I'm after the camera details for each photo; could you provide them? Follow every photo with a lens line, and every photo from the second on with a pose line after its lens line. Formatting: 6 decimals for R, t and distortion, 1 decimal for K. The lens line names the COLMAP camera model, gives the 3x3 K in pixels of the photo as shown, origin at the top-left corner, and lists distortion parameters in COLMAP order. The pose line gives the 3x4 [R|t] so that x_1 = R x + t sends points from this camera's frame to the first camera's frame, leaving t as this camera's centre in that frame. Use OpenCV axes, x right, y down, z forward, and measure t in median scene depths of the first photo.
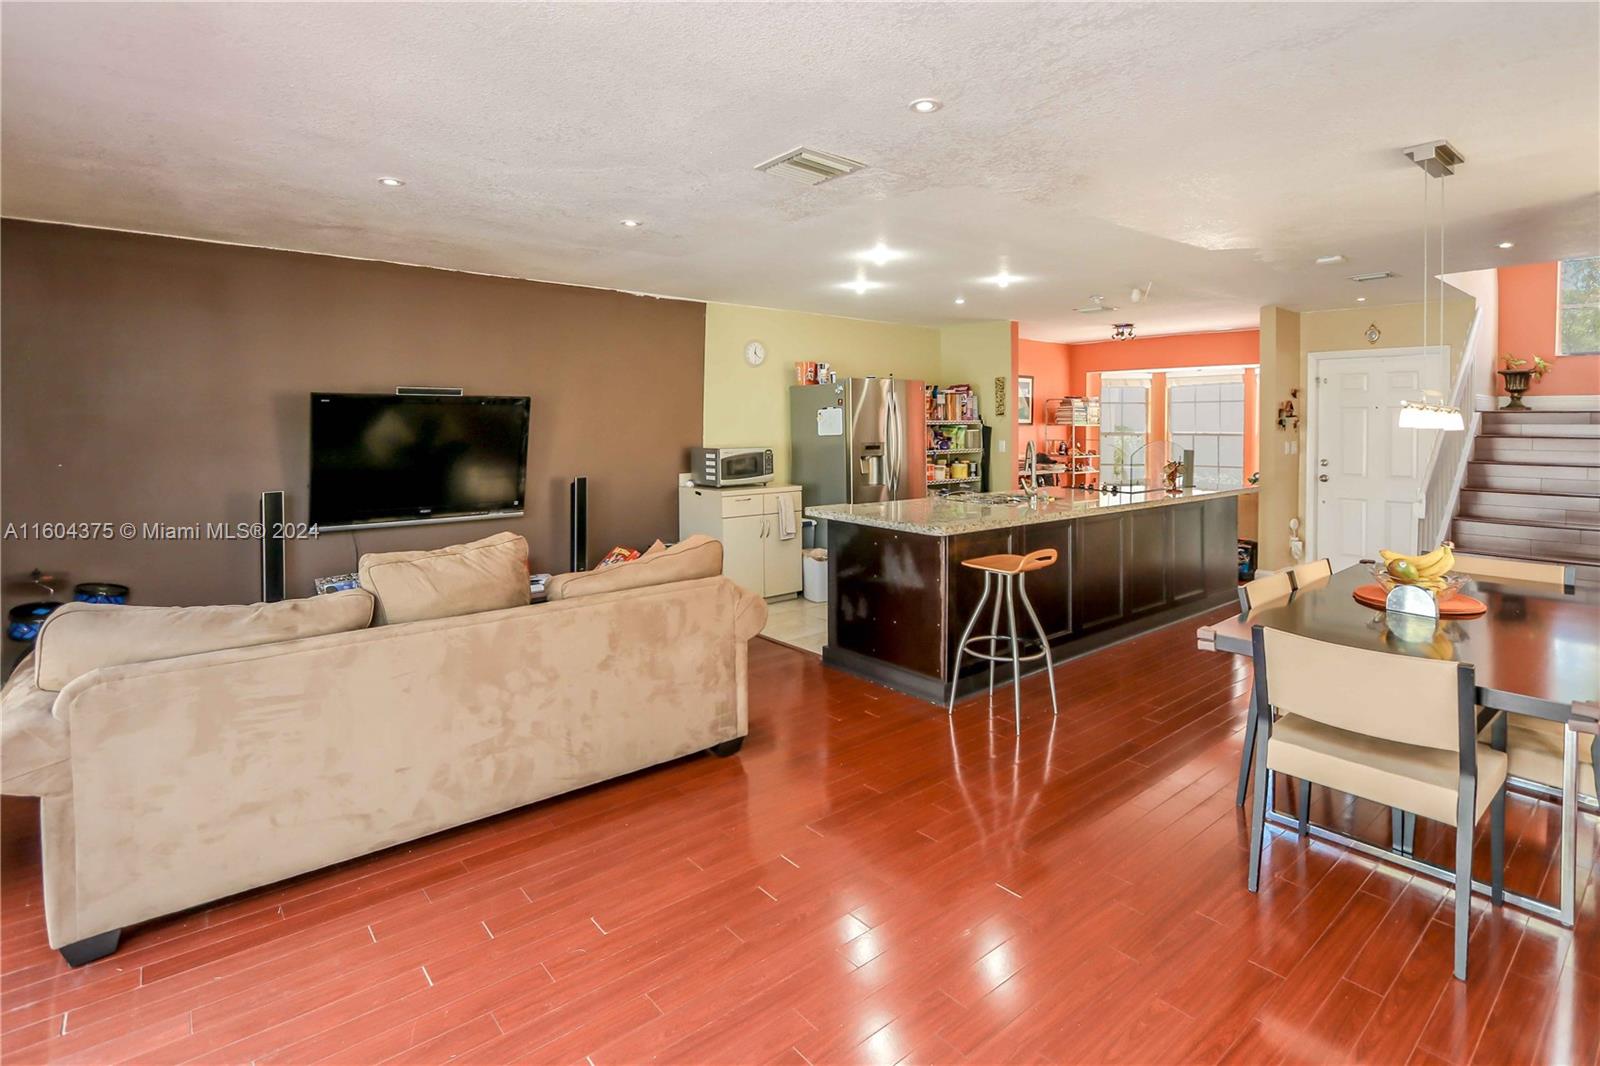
lens RADIAL K [[788.7, 0, 793.3], [0, 788.7, 427.0], [0, 0, 1]] dist [-0.004495, -0.000852]
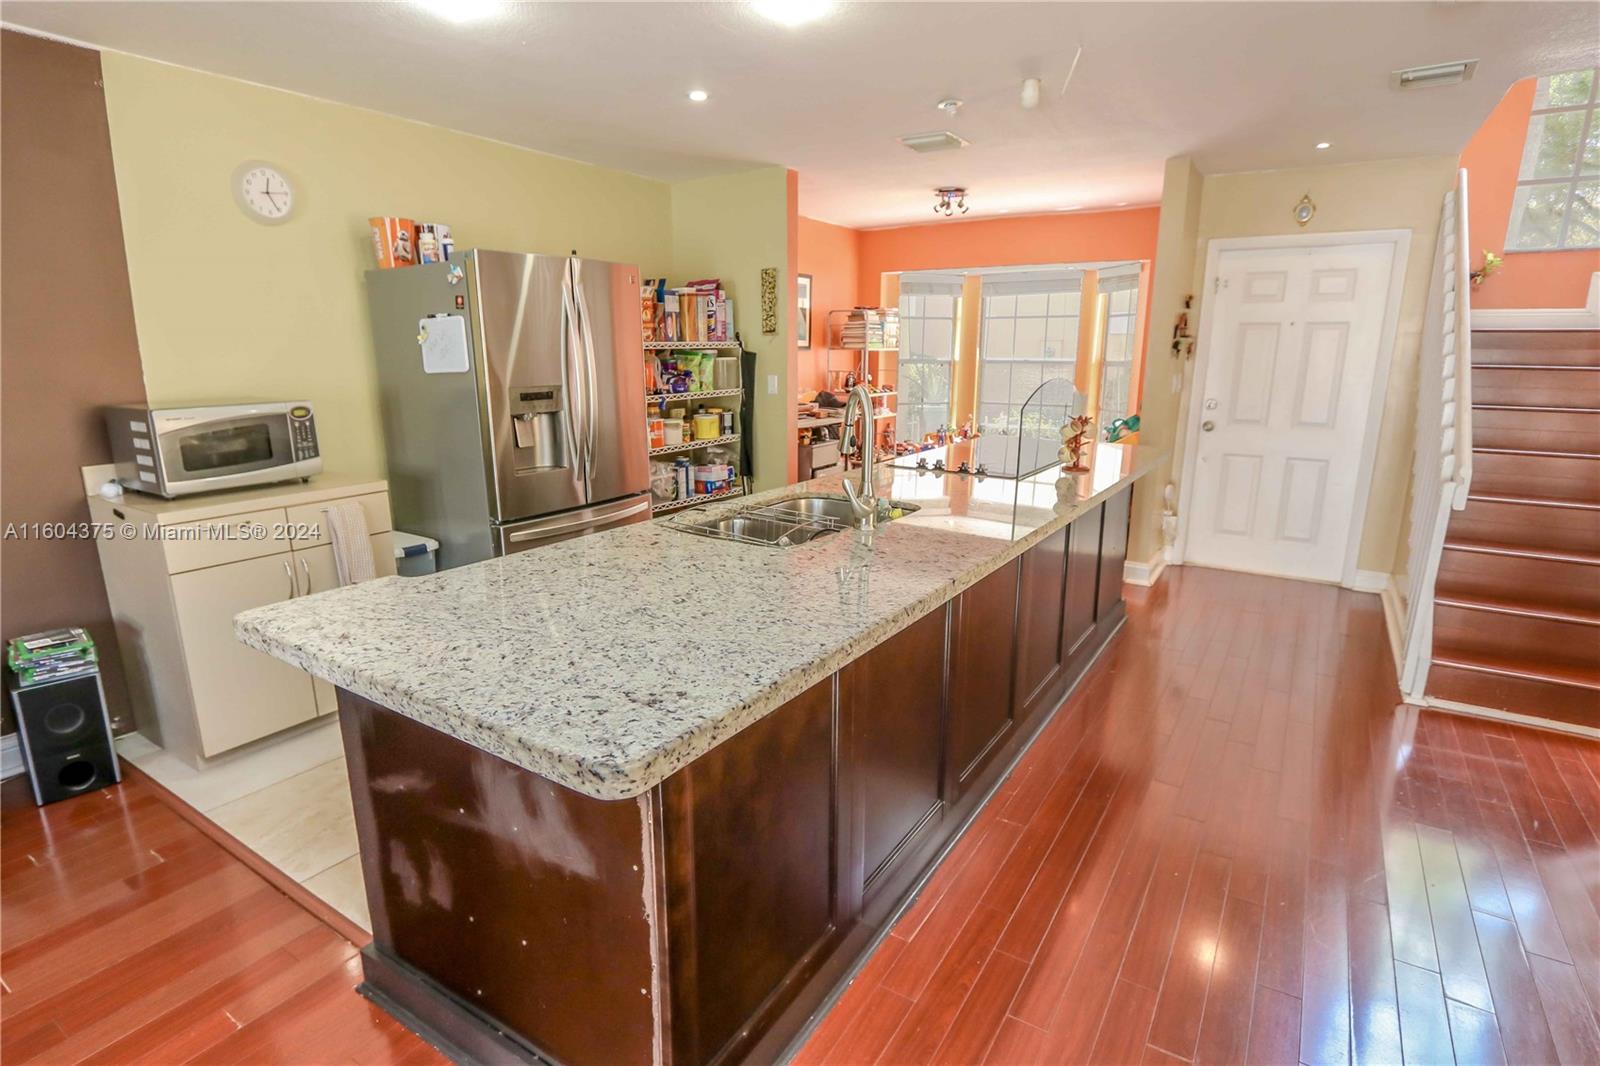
lens RADIAL K [[820.2, 0, 785.4], [0, 820.2, 546.2], [0, 0, 1]] dist [-0.013679, -0.000090]
pose [[0.955976, -0.070425, 0.284870, 0.086088], [0.002490, 0.972687, 0.232108, -0.001857], [-0.293435, -0.221181, 0.930040, 0.390408]]
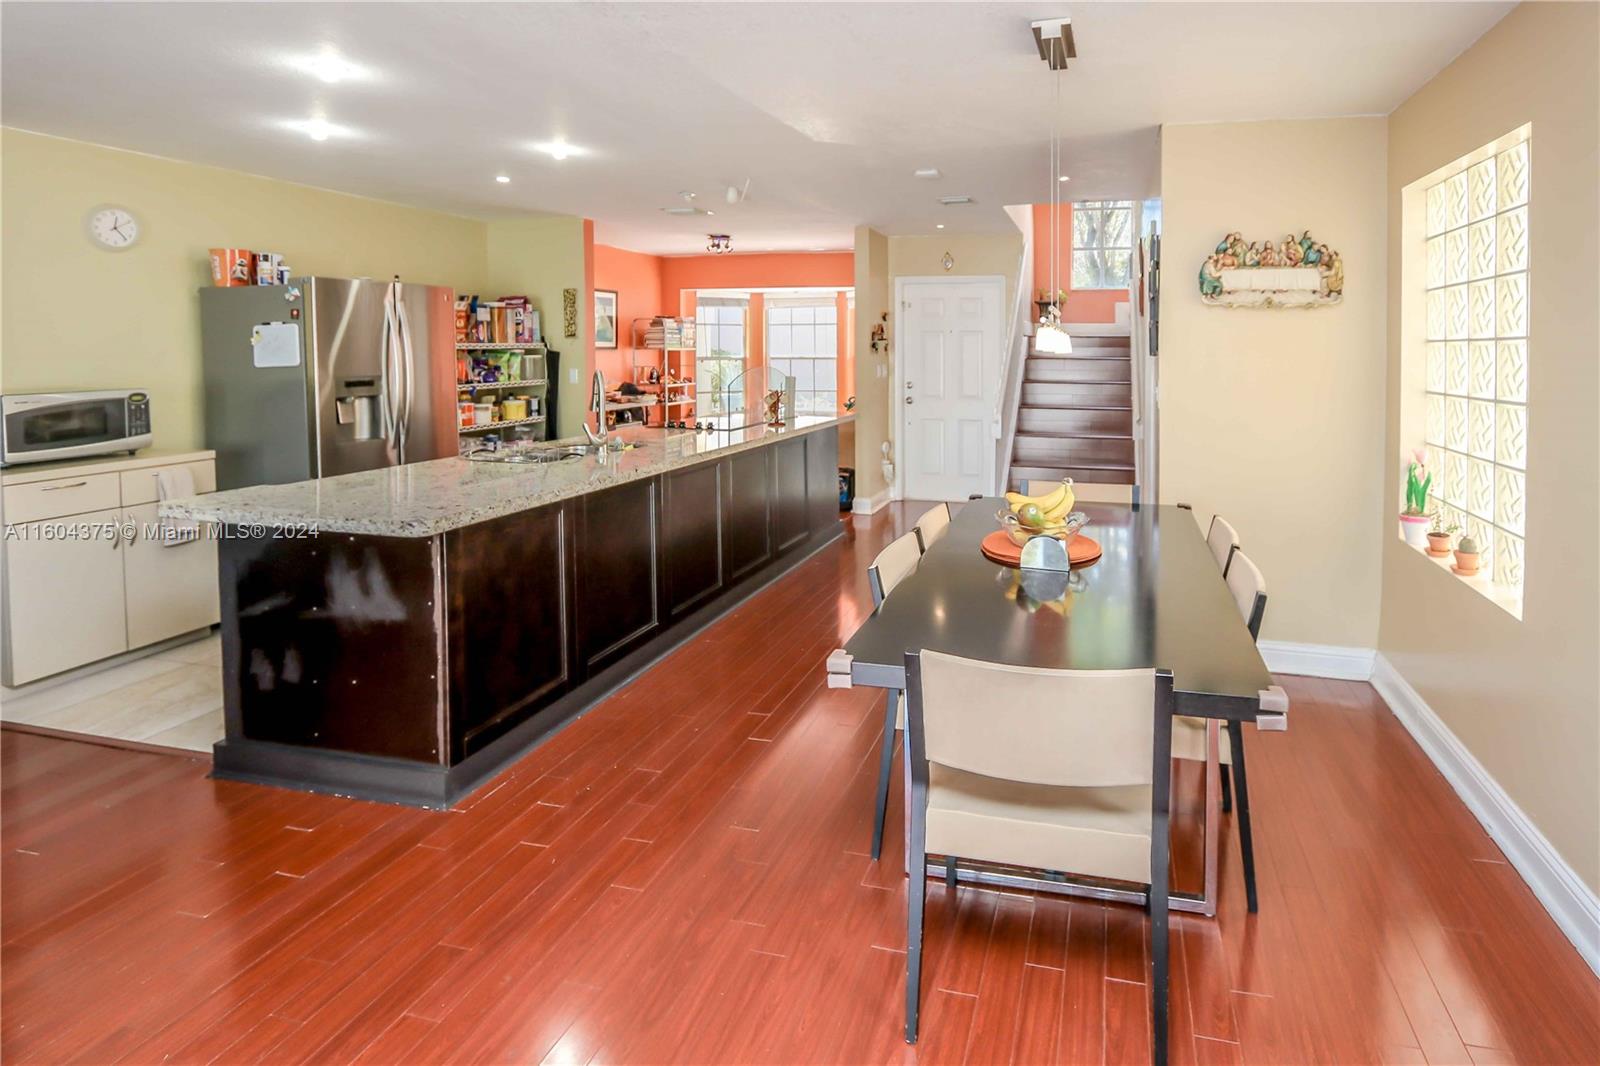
lens RADIAL K [[799.4, 0, 941.4], [0, 799.4, 373.8], [0, 0, 1]] dist [-0.003102, -0.000188]
pose [[0.787397, -0.022162, 0.616047, 0.064960], [0.004588, 0.999537, 0.030093, -0.000397], [-0.616429, -0.020869, 0.787134, 0.150476]]
